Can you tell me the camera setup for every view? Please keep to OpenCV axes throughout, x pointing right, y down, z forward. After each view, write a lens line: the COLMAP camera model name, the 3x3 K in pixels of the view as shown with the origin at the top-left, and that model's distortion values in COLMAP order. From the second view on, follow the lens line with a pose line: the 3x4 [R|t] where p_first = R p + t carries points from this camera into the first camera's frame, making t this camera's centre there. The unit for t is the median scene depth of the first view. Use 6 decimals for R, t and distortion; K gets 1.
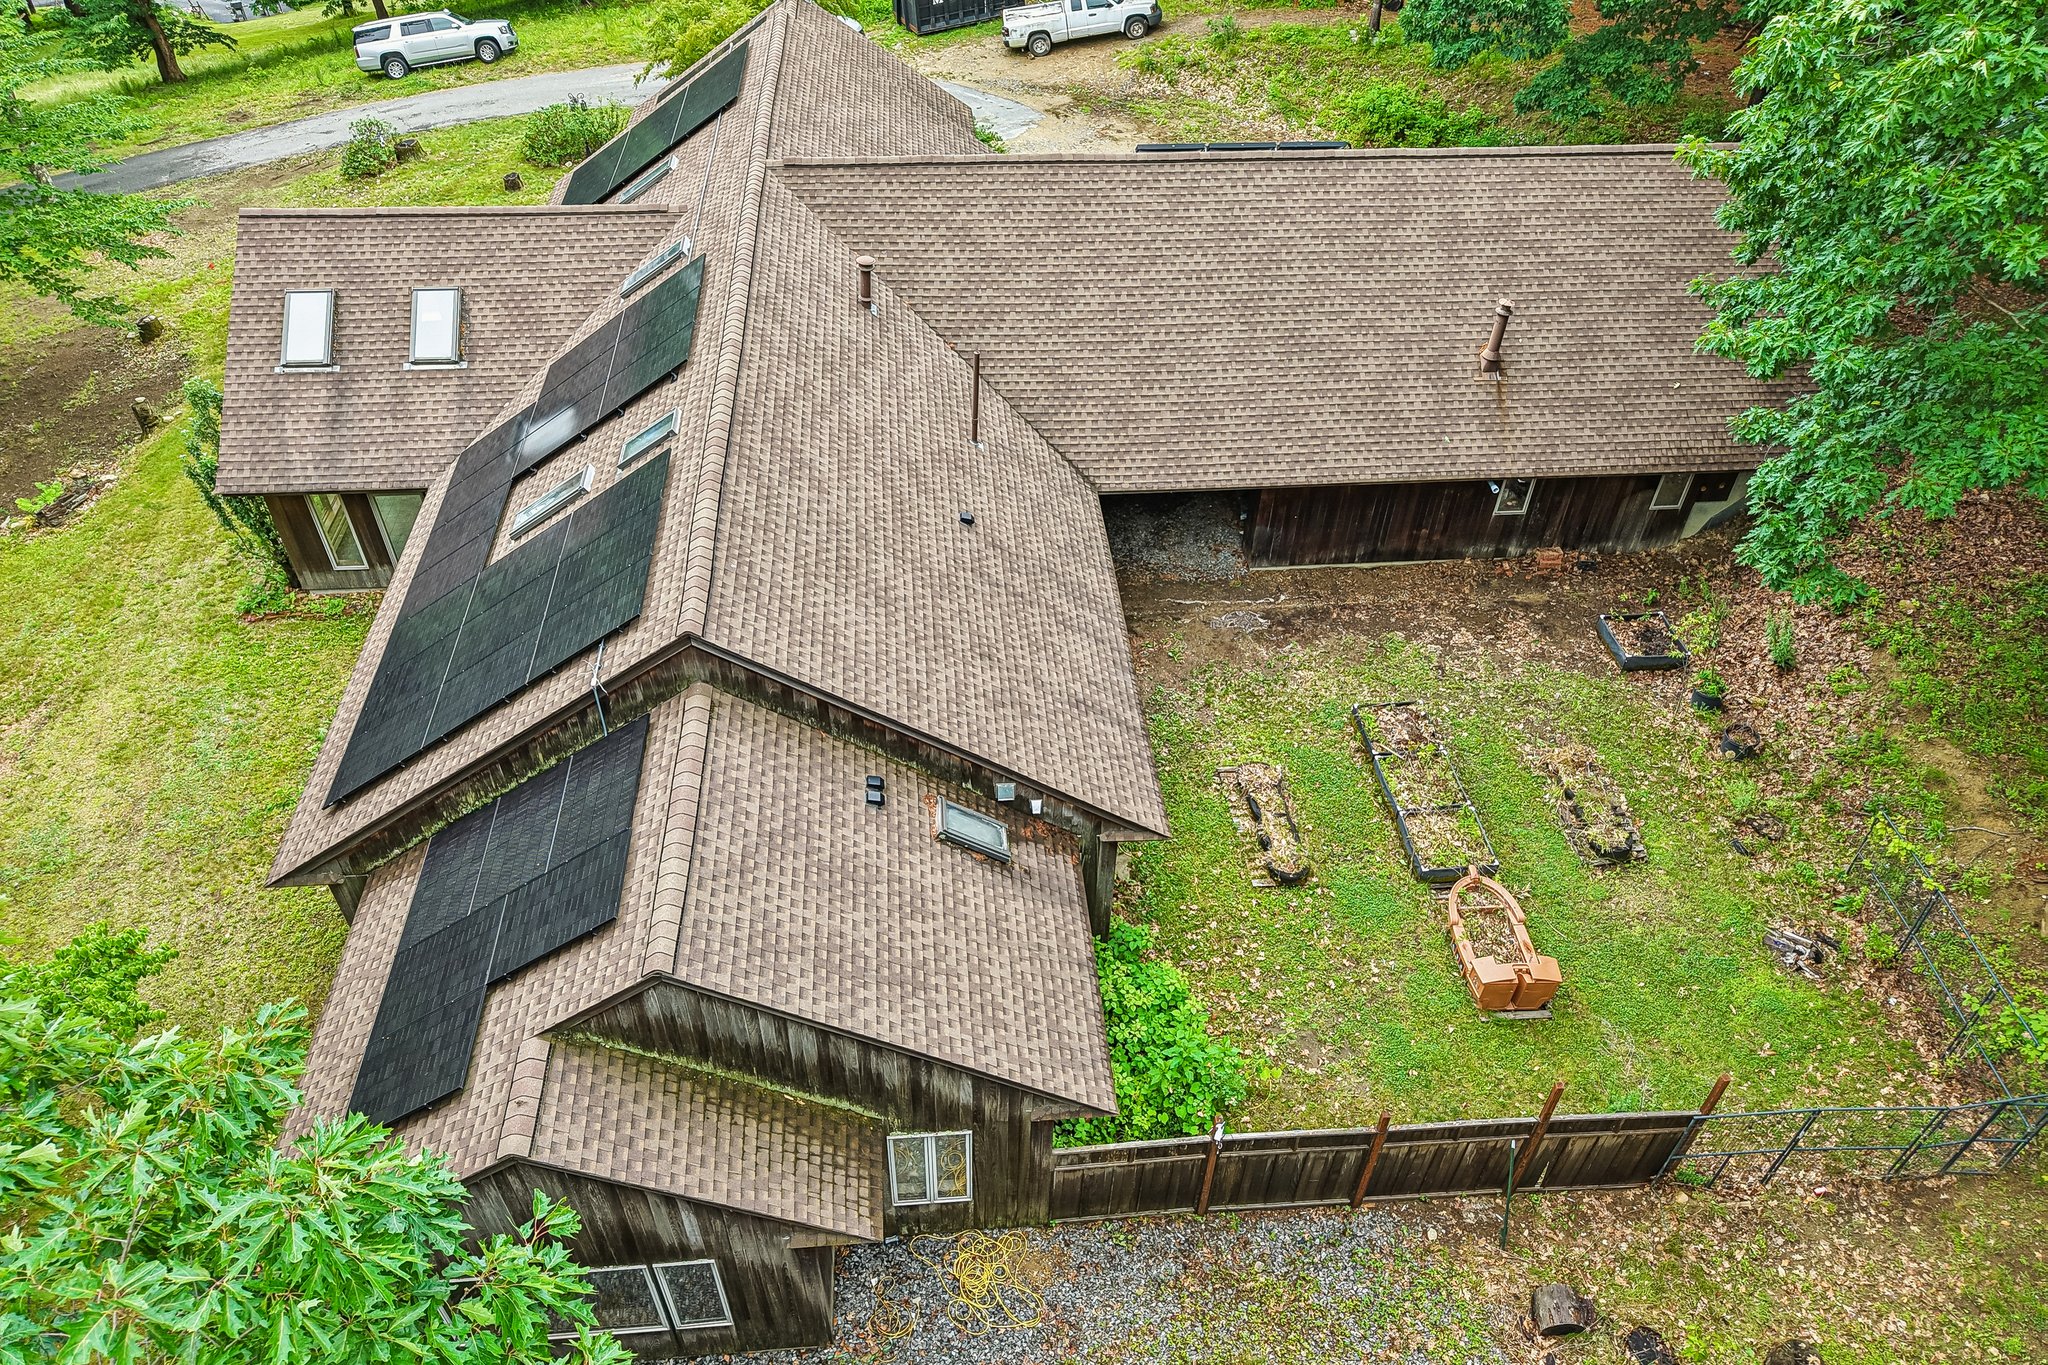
lens RADIAL K [[1381.0, 0, 1022.0], [0, 1381.0, 679.1], [0, 0, 1]] dist [0.036589, -0.045465]
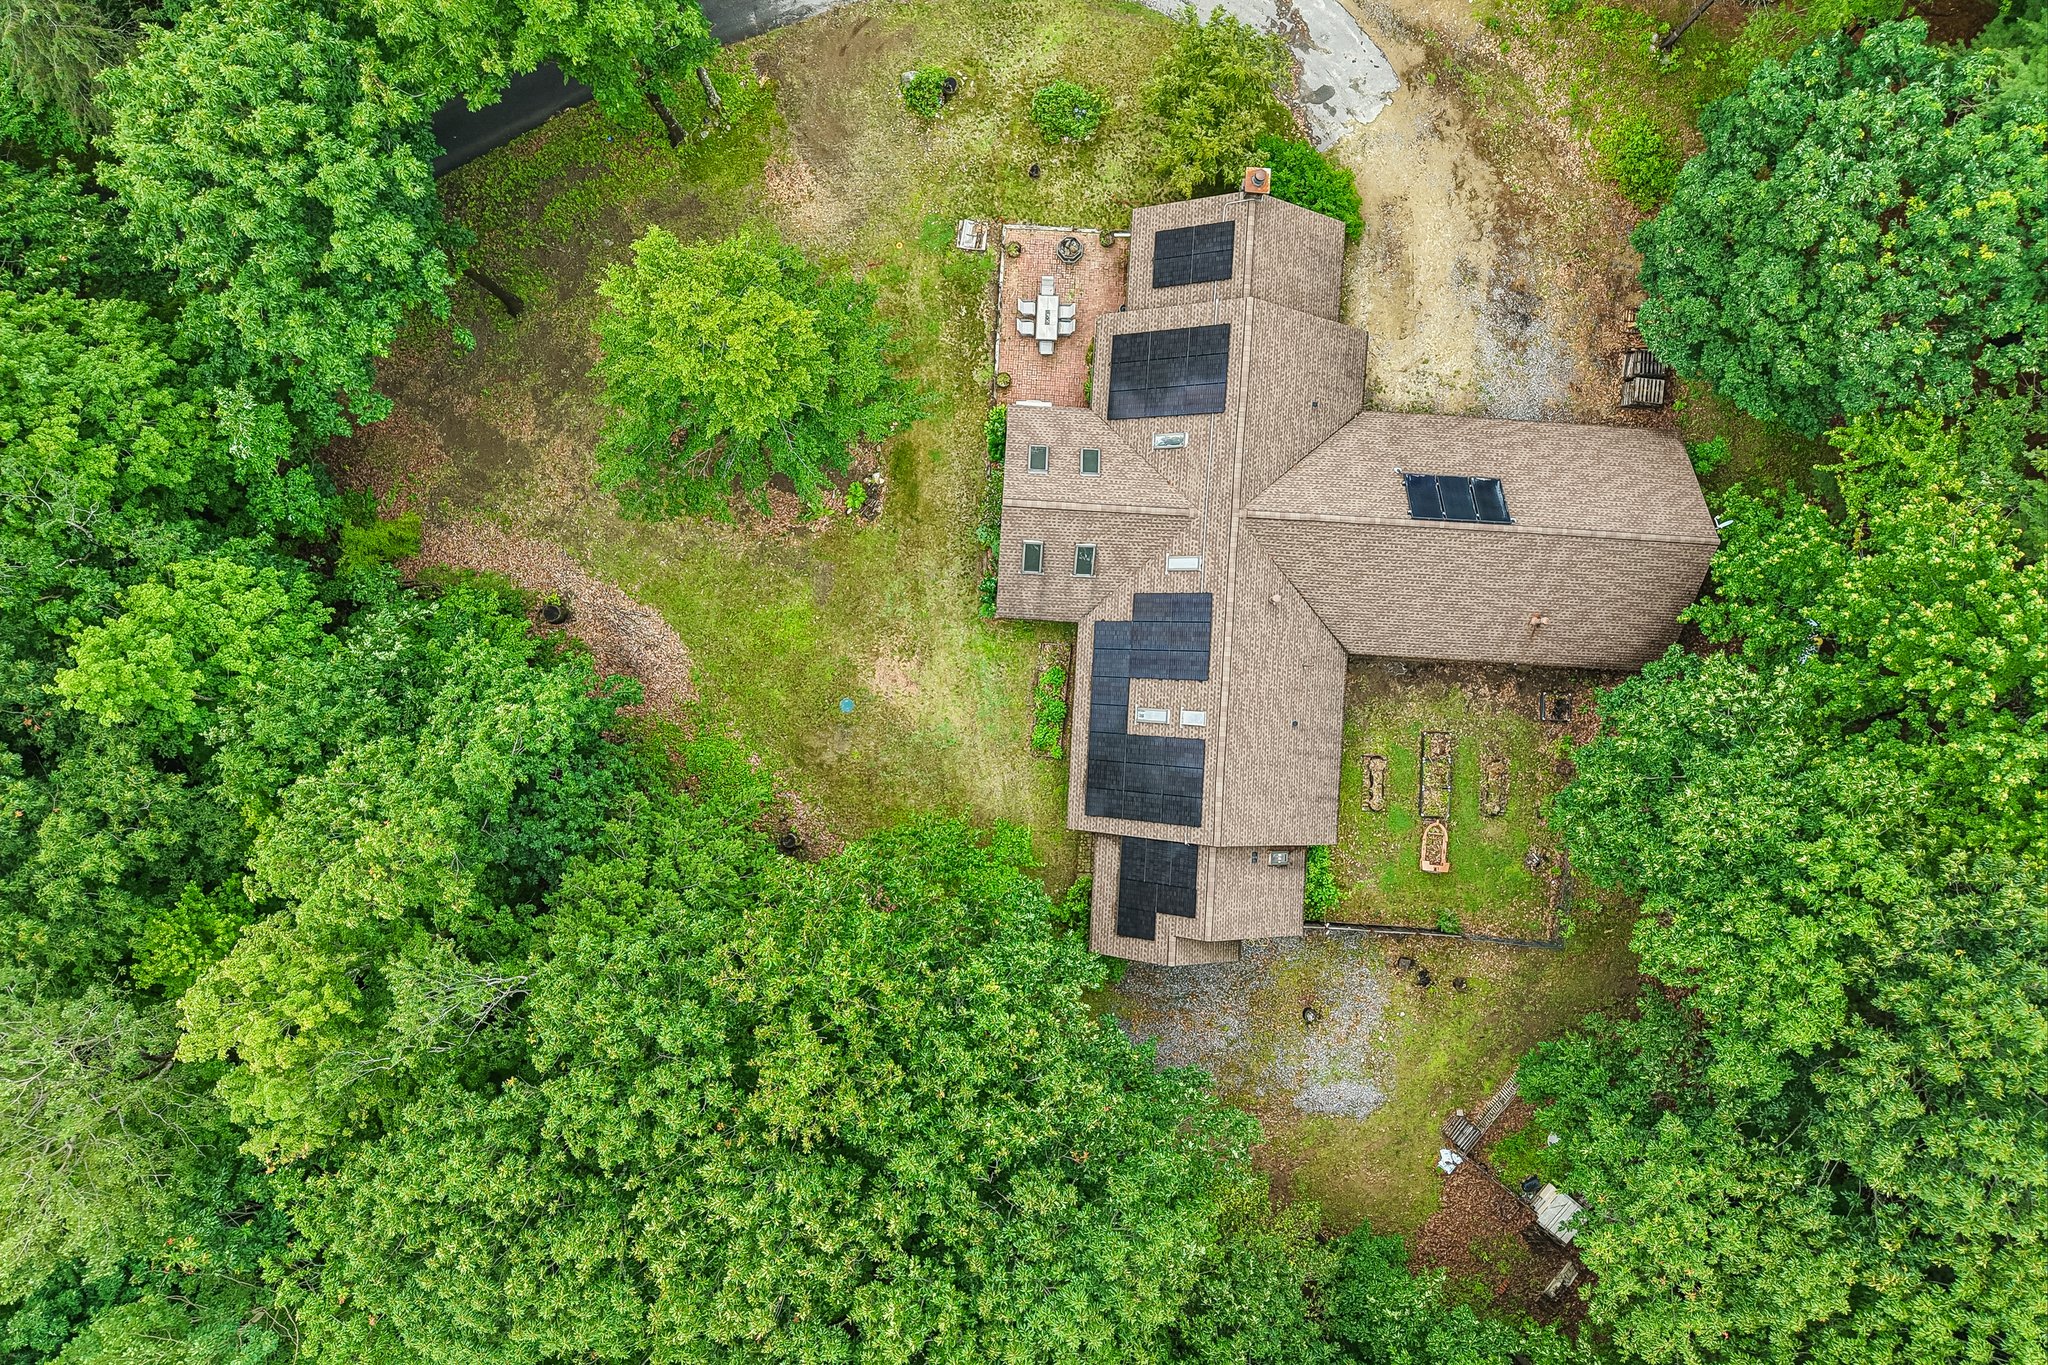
lens RADIAL K [[1381.0, 0, 1013.2], [0, 1381.0, 690.2], [0, 0, 1]] dist [0.036589, -0.045465]
pose [[0.990591, 0.136767, -0.004847, -0.591606], [-0.087797, 0.662273, 0.744101, -2.158860], [0.104978, -0.736675, 0.668049, -0.852407]]
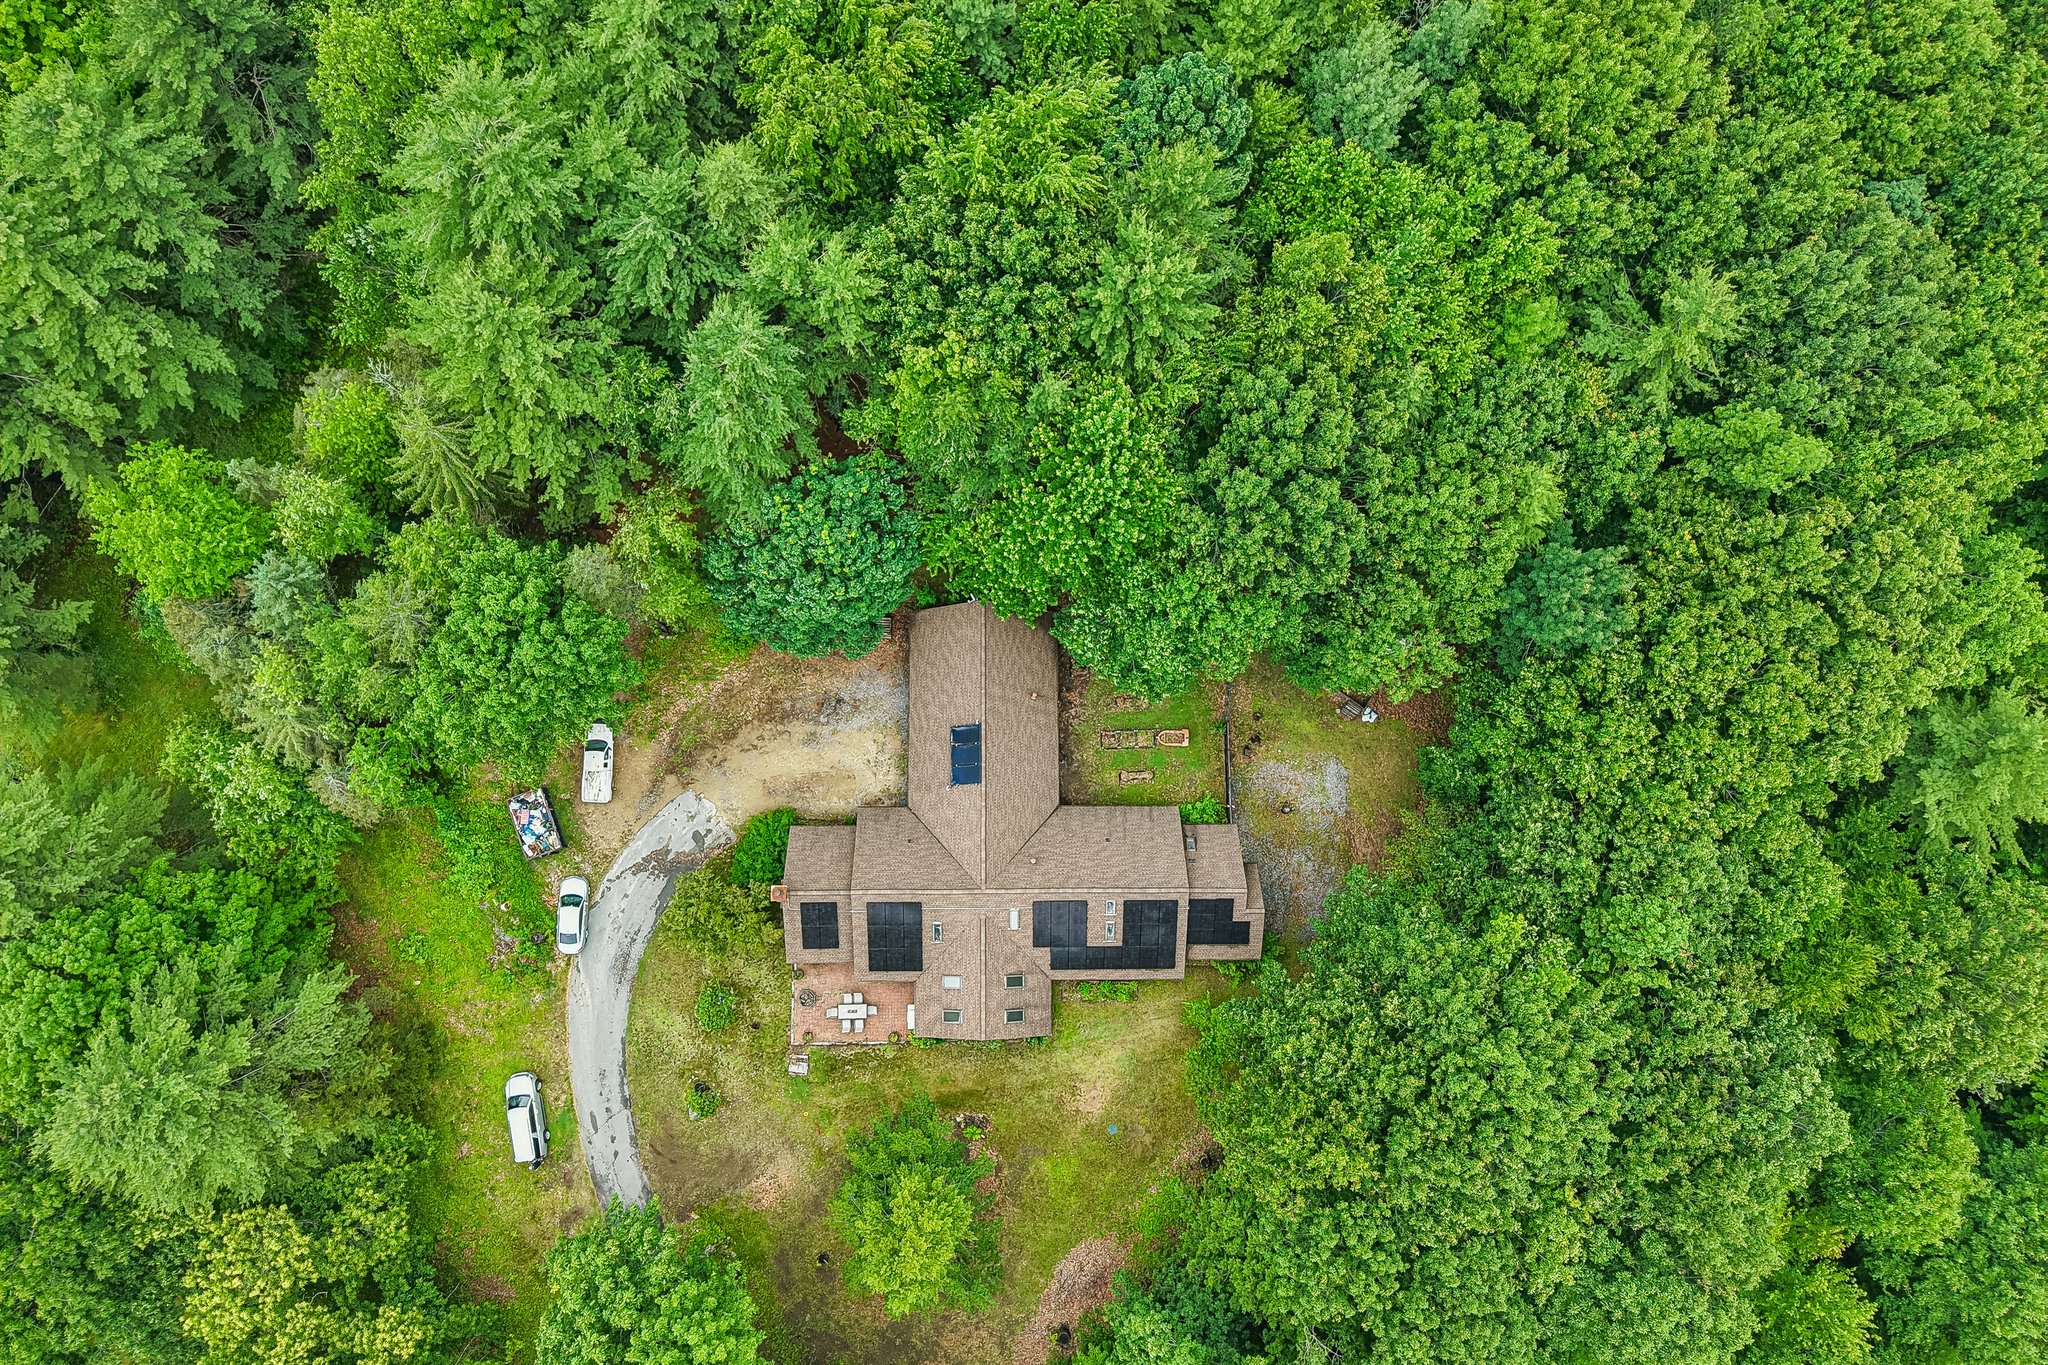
lens RADIAL K [[1381.0, 0, 1034.2], [0, 1381.0, 687.9], [0, 0, 1]] dist [0.036589, -0.045465]
pose [[0.073341, -0.988122, 0.135038, -0.169549], [0.642717, 0.150364, 0.751203, -3.657666], [-0.762585, 0.031697, 0.646111, -1.691957]]
